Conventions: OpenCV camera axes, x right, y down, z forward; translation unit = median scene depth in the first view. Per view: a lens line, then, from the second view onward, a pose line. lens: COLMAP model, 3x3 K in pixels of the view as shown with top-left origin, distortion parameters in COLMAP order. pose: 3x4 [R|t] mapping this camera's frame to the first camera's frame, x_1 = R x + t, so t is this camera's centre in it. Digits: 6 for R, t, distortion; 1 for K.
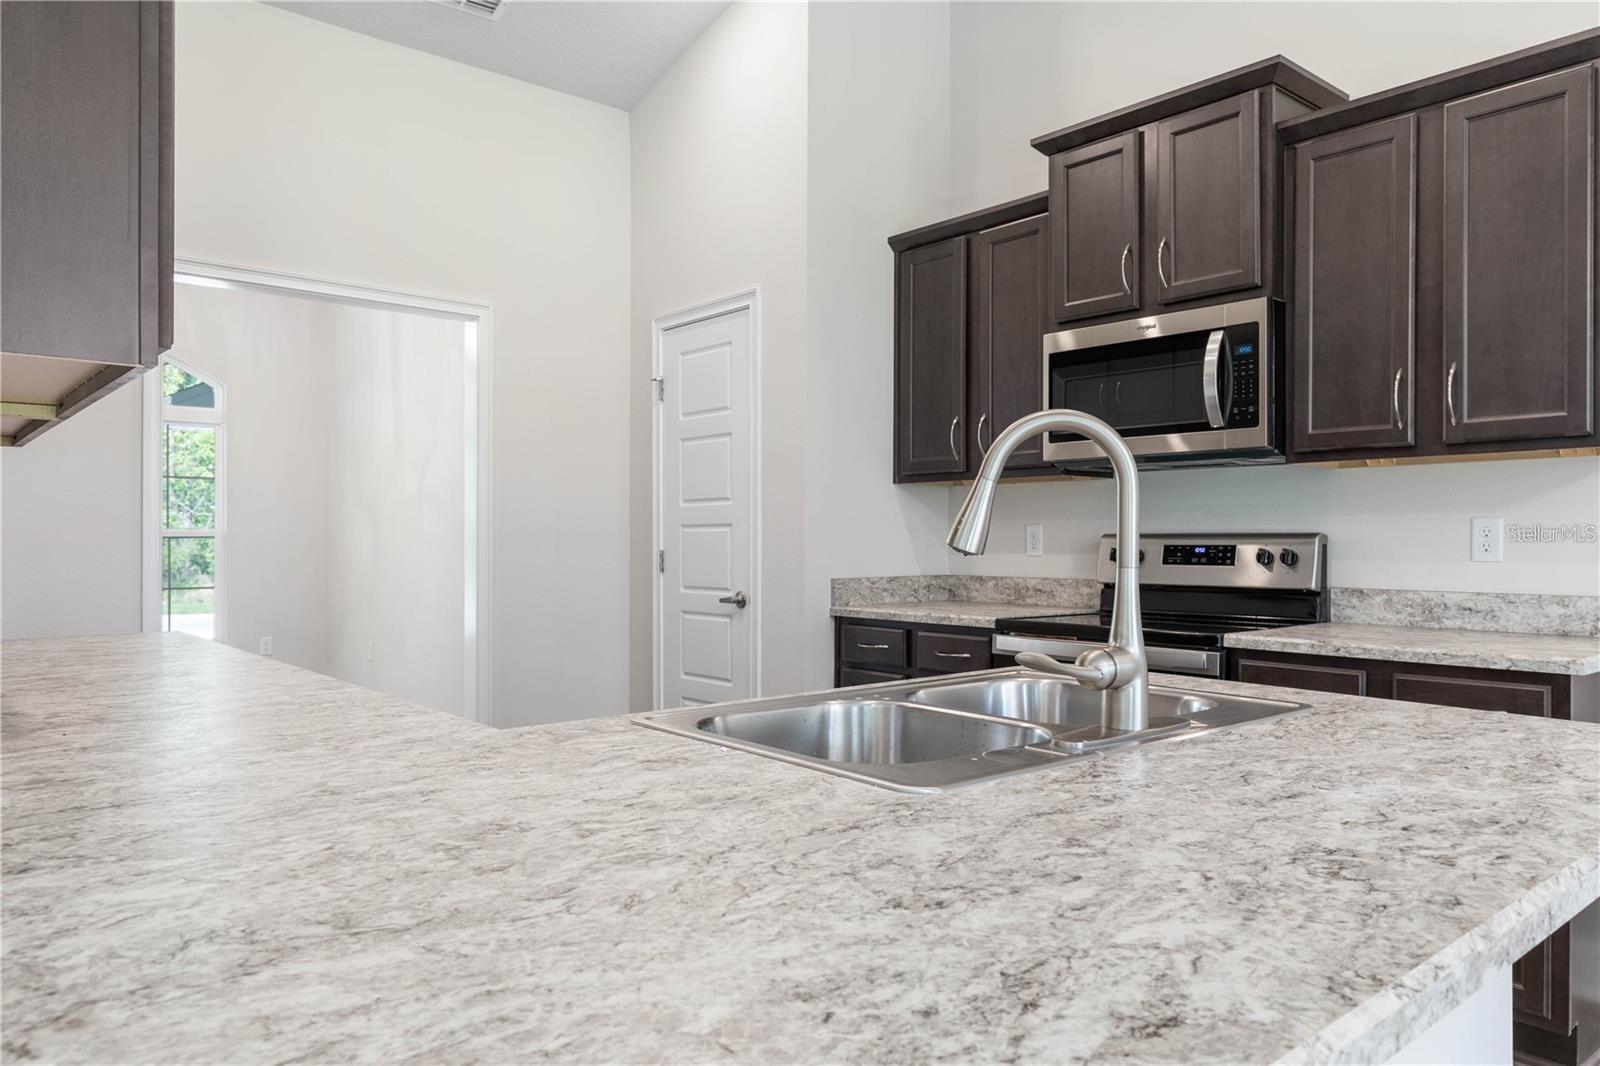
lens RADIAL K [[1100.2, 0, 800.0], [0, 1100.2, 533.0], [0, 0, 1]] dist [-0.006072, -0.002668]
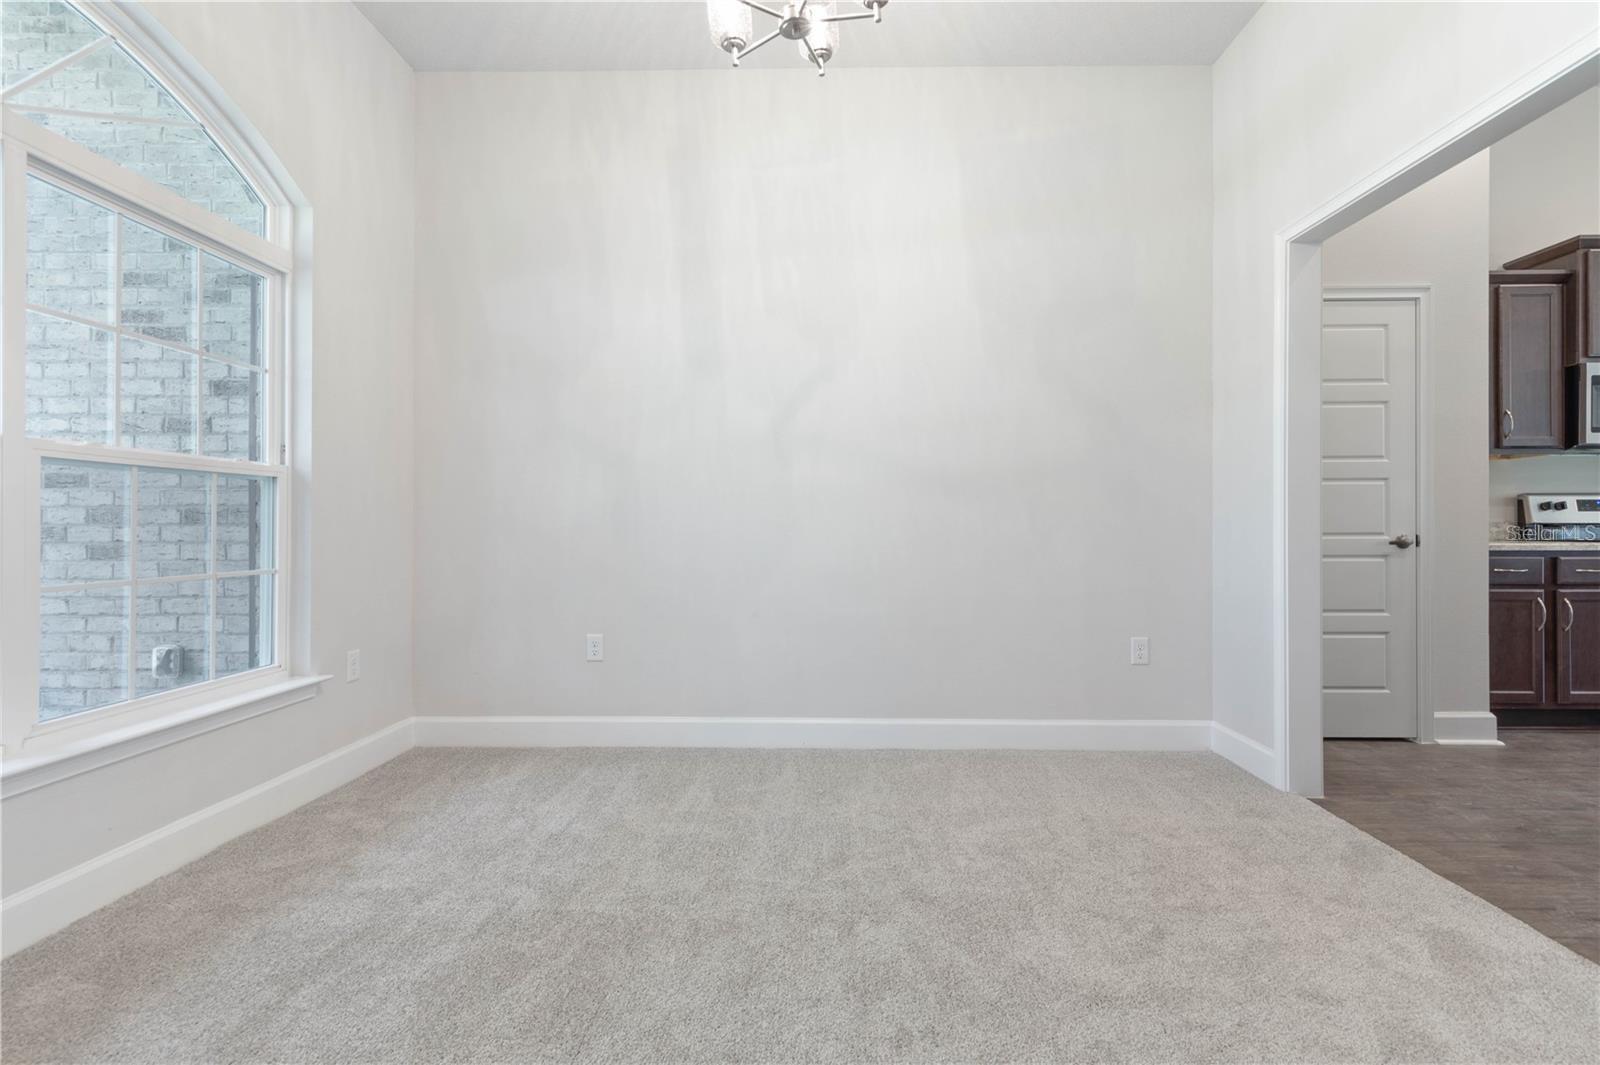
lens RADIAL K [[718.6, 0, 801.6], [0, 718.6, 525.5], [0, 0, 1]] dist [-0.001159, -0.000373]
pose [[0.675250, 0.000189, 0.737589, -1.340650], [-0.001792, 0.999997, 0.001385, 0.053677], [-0.737587, -0.002257, 0.675249, 1.190537]]
